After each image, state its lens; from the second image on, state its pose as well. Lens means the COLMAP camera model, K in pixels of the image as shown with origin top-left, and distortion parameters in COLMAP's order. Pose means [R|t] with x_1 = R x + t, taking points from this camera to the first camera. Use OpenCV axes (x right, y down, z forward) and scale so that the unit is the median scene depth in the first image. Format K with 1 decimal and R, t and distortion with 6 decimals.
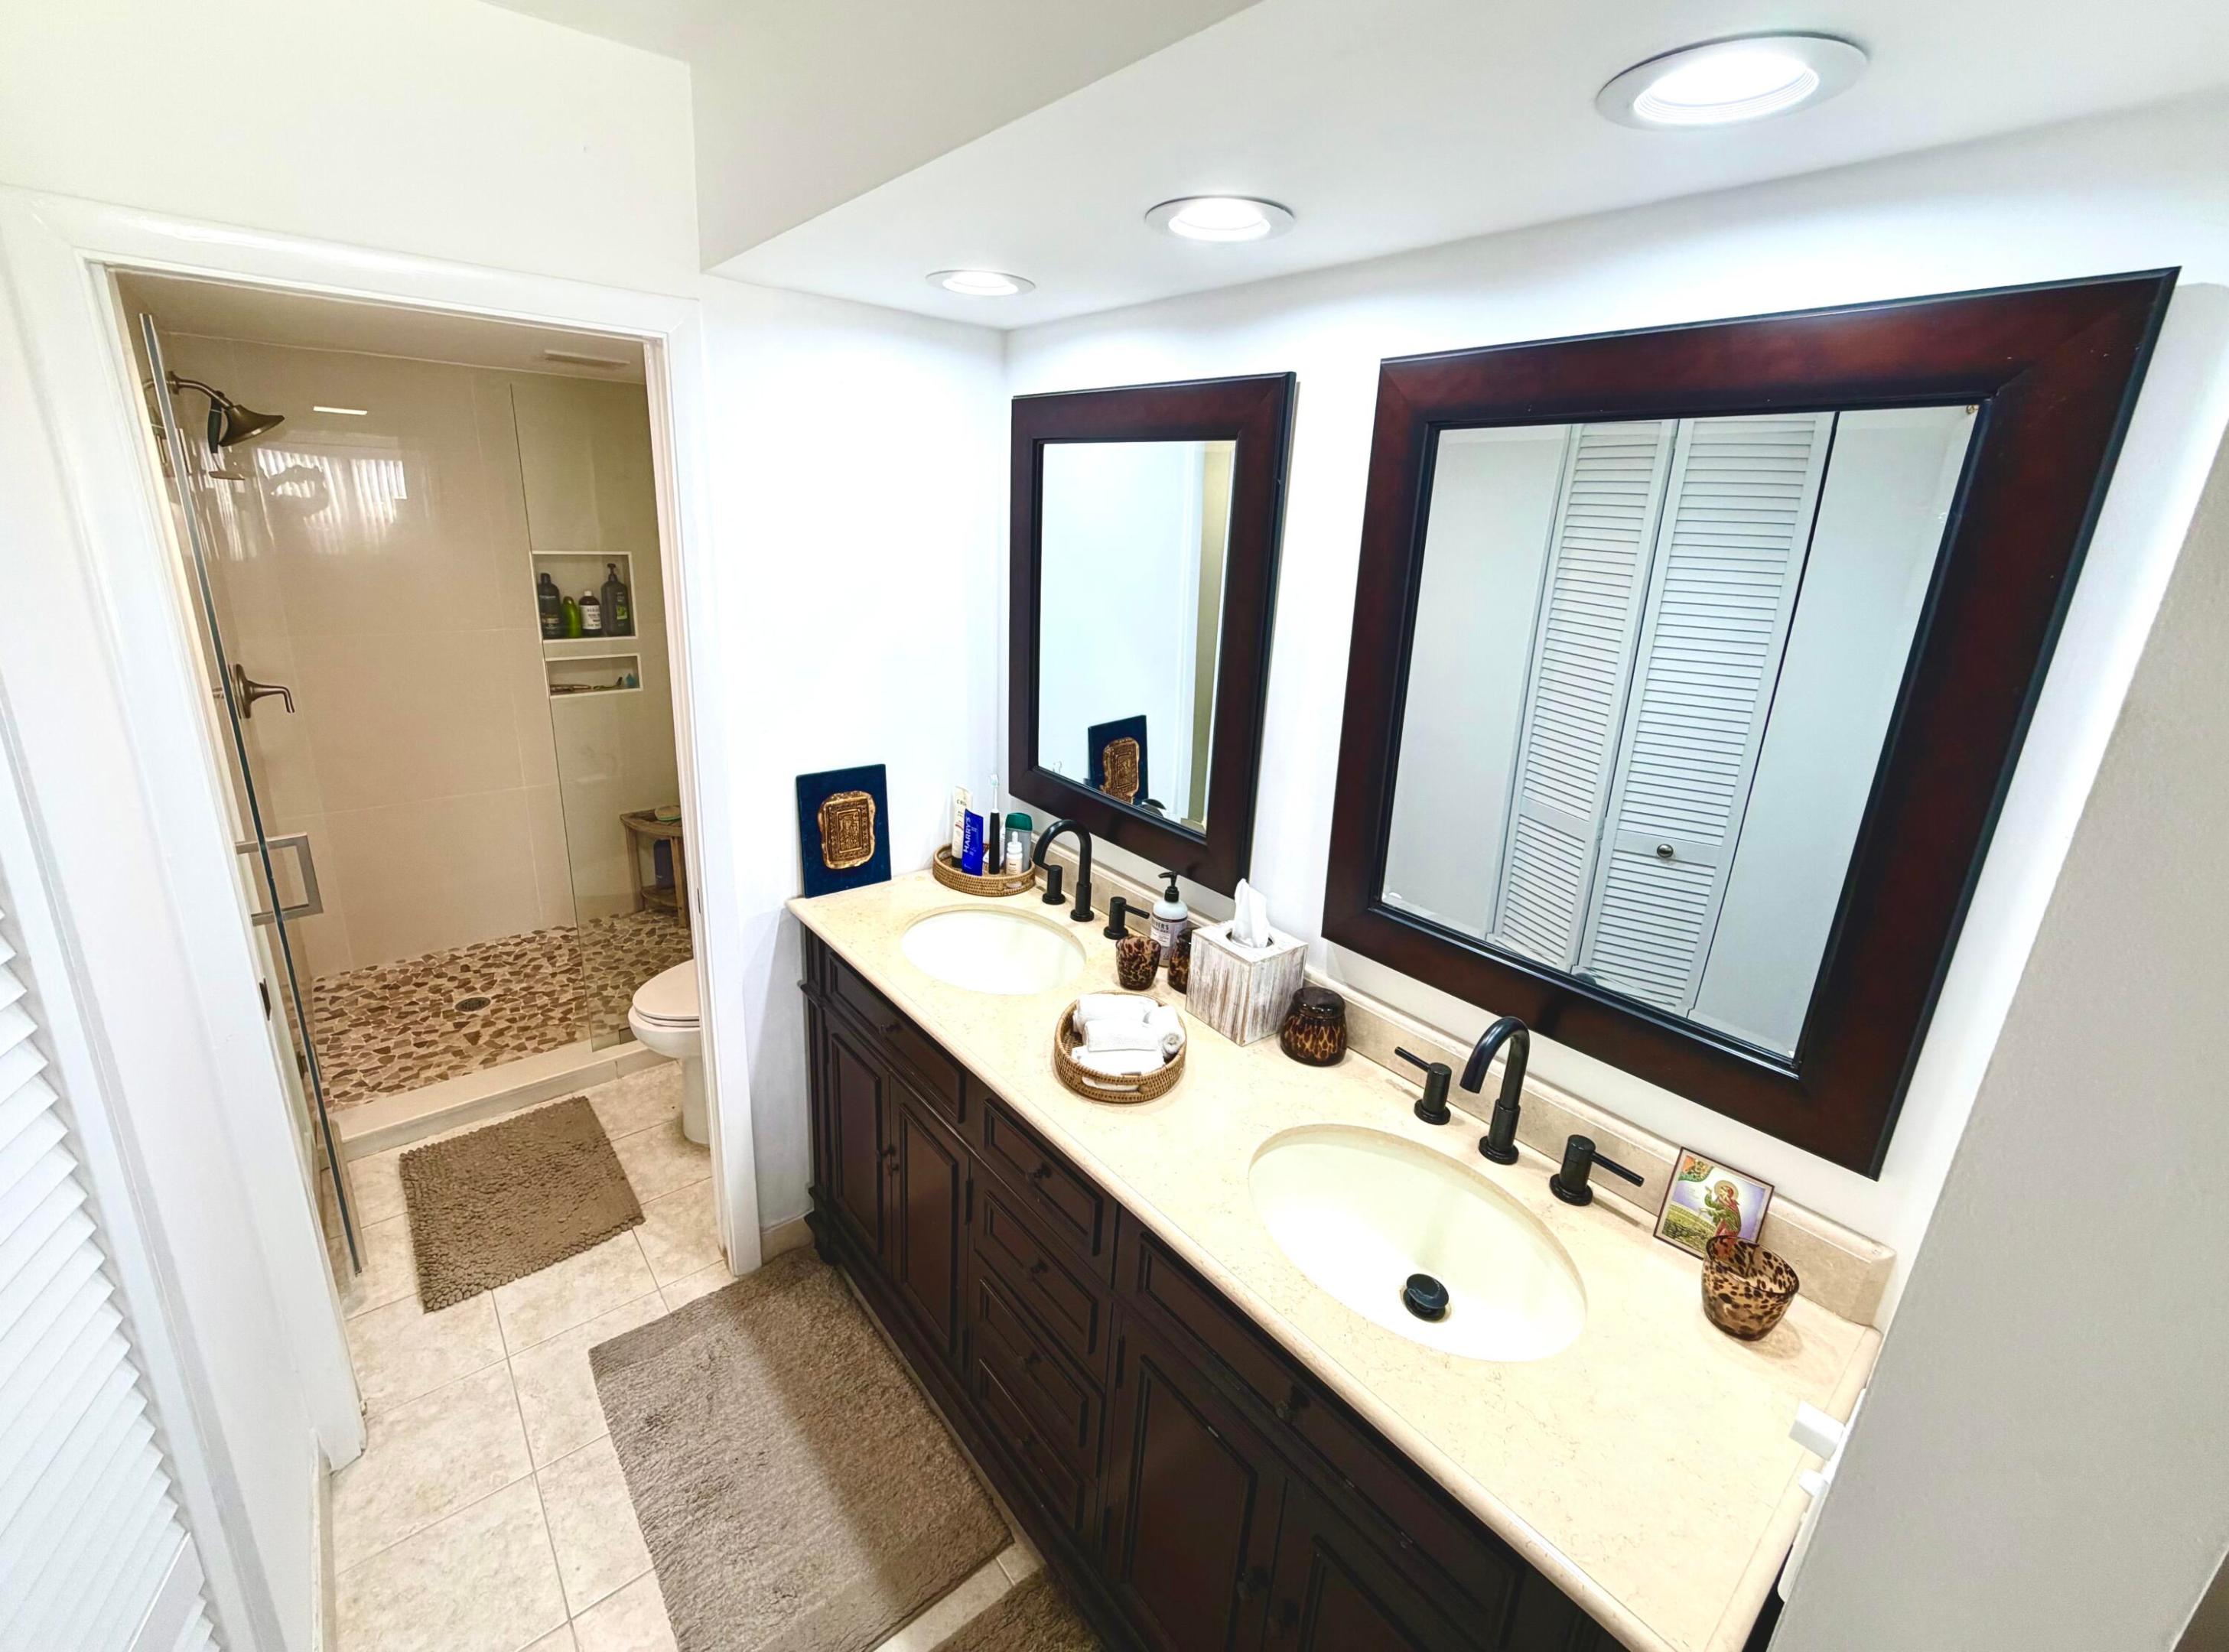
lens RADIAL K [[962.8, 0, 1113.7], [0, 962.8, 808.1], [0, 0, 1]] dist [0.000366, -0.000265]
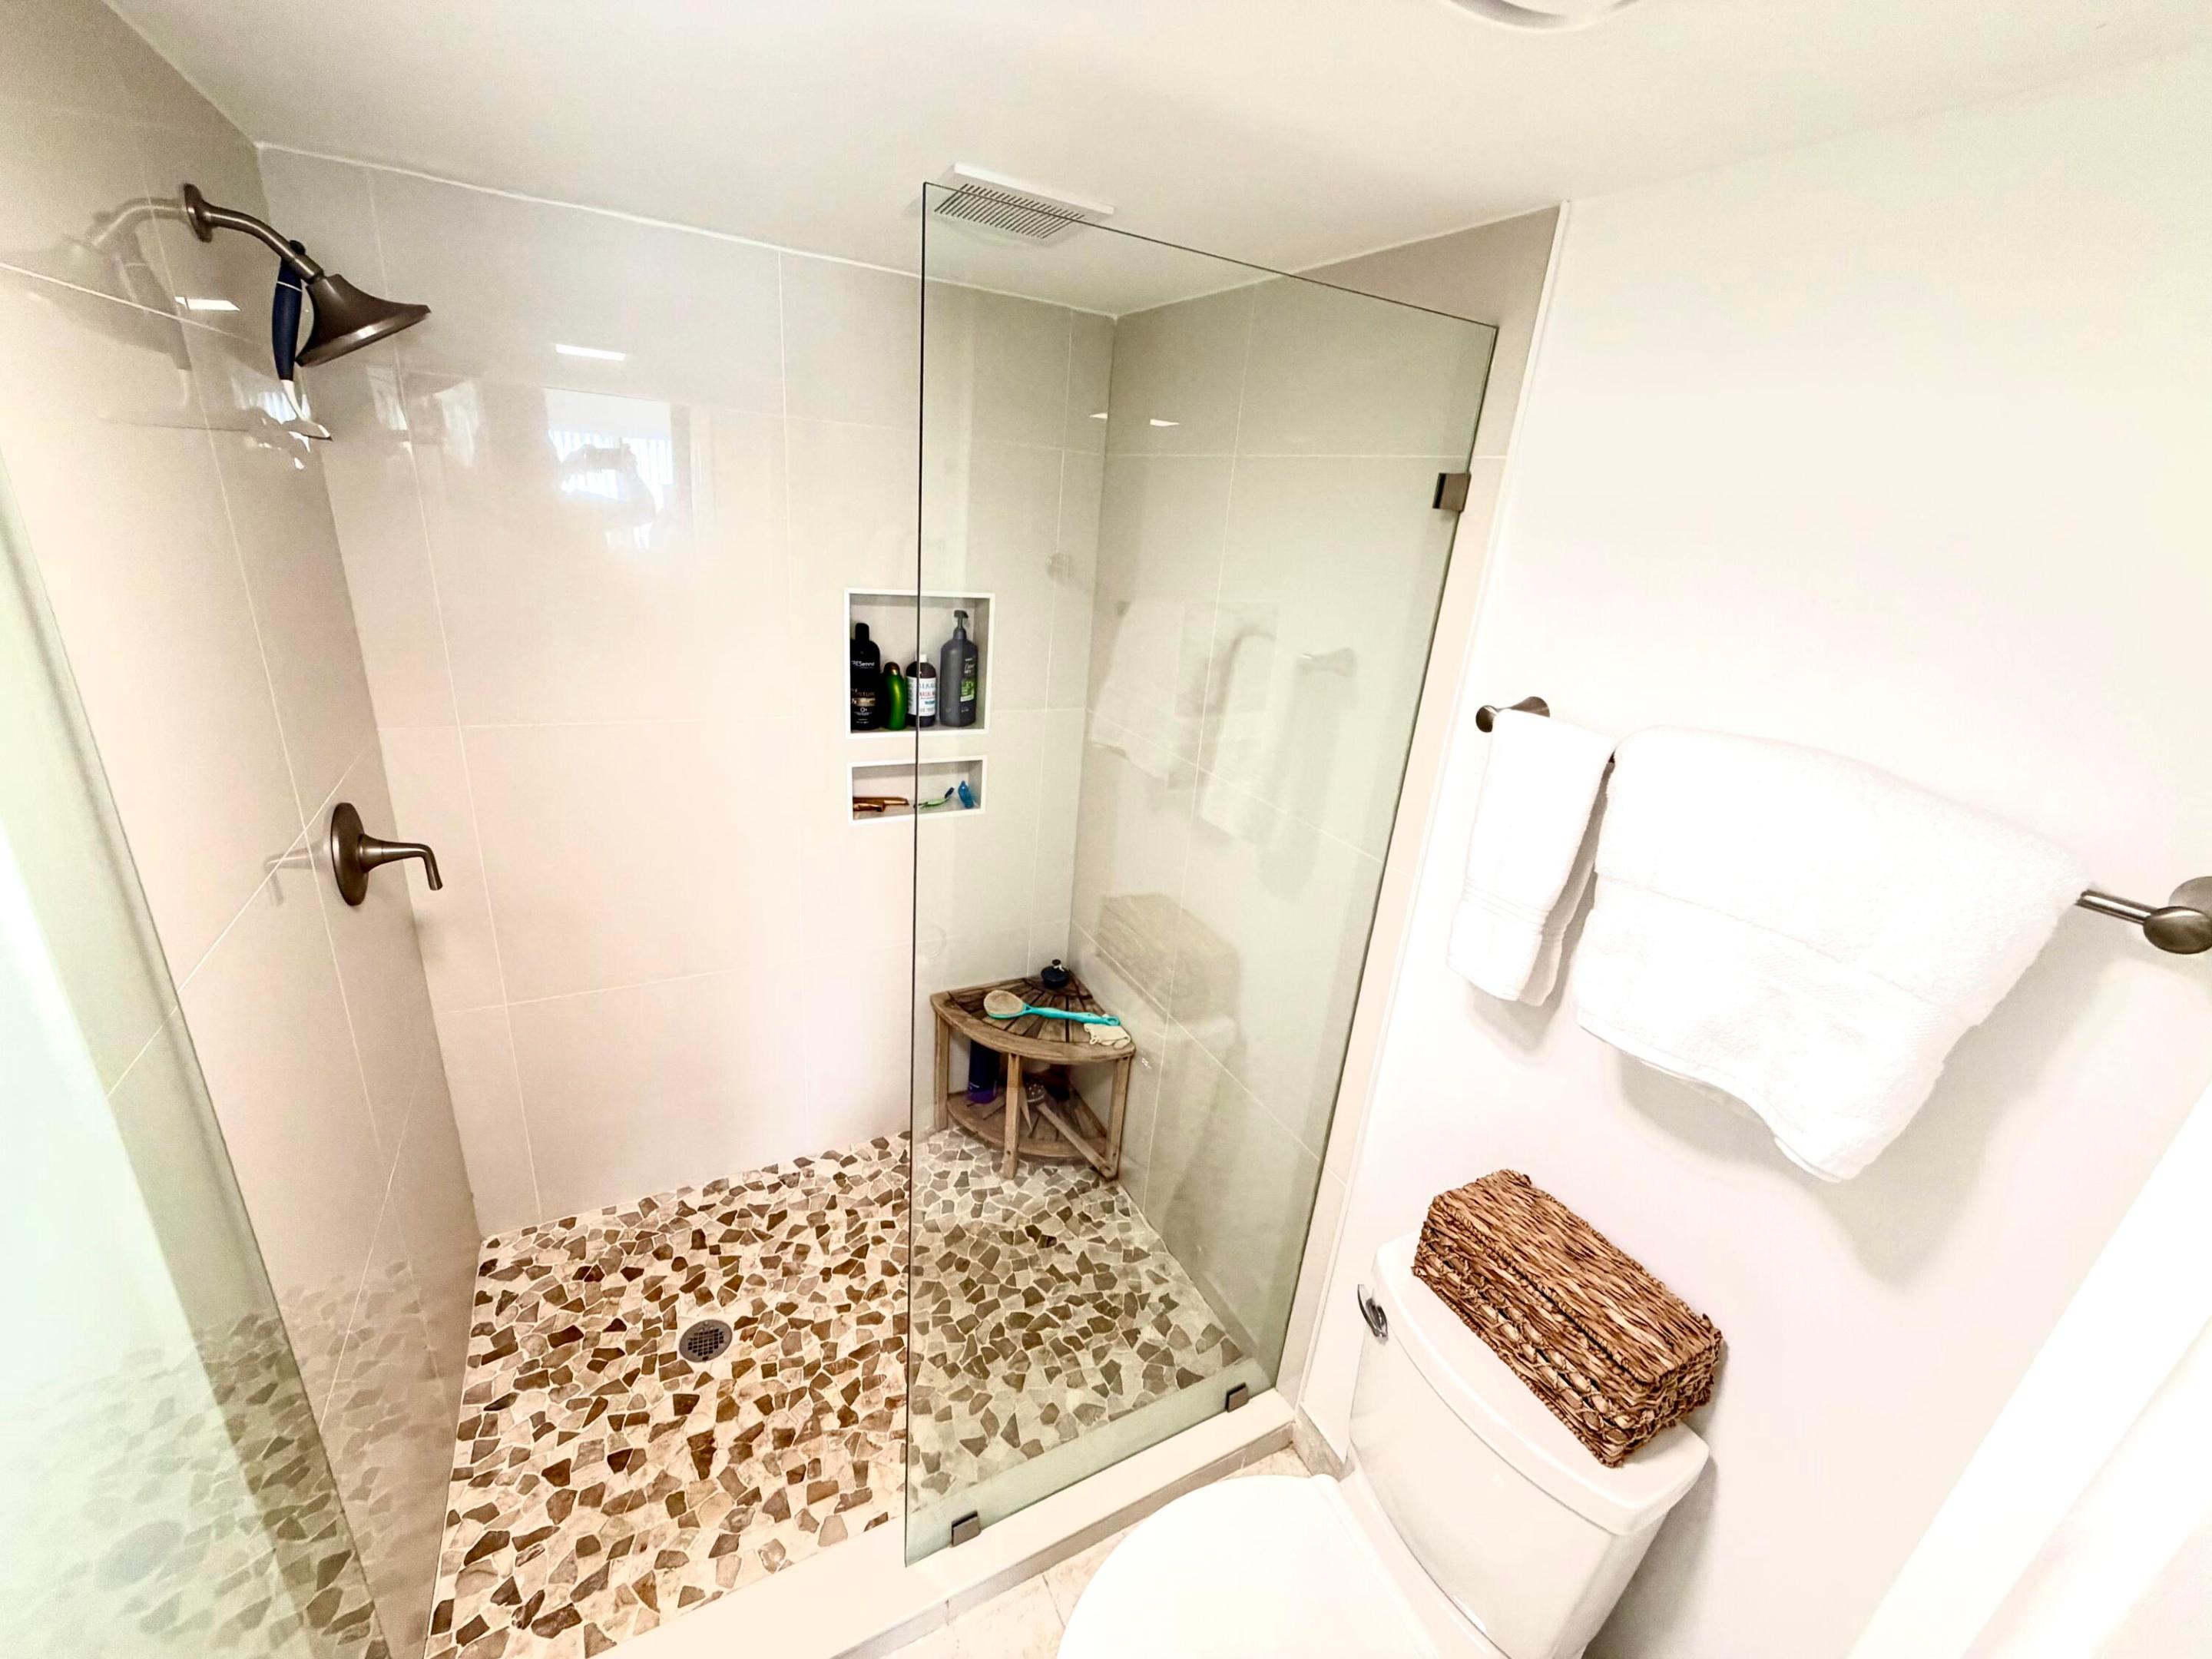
lens RADIAL K [[877.2, 0, 1106.2], [0, 877.2, 835.0], [0, 0, 1]] dist [-0.000848, -0.000243]
pose [[0.981633, 0.103149, -0.160490, -0.339843], [-0.094919, 0.993785, 0.058154, -0.159239], [0.165491, -0.041852, 0.985323, 0.479417]]
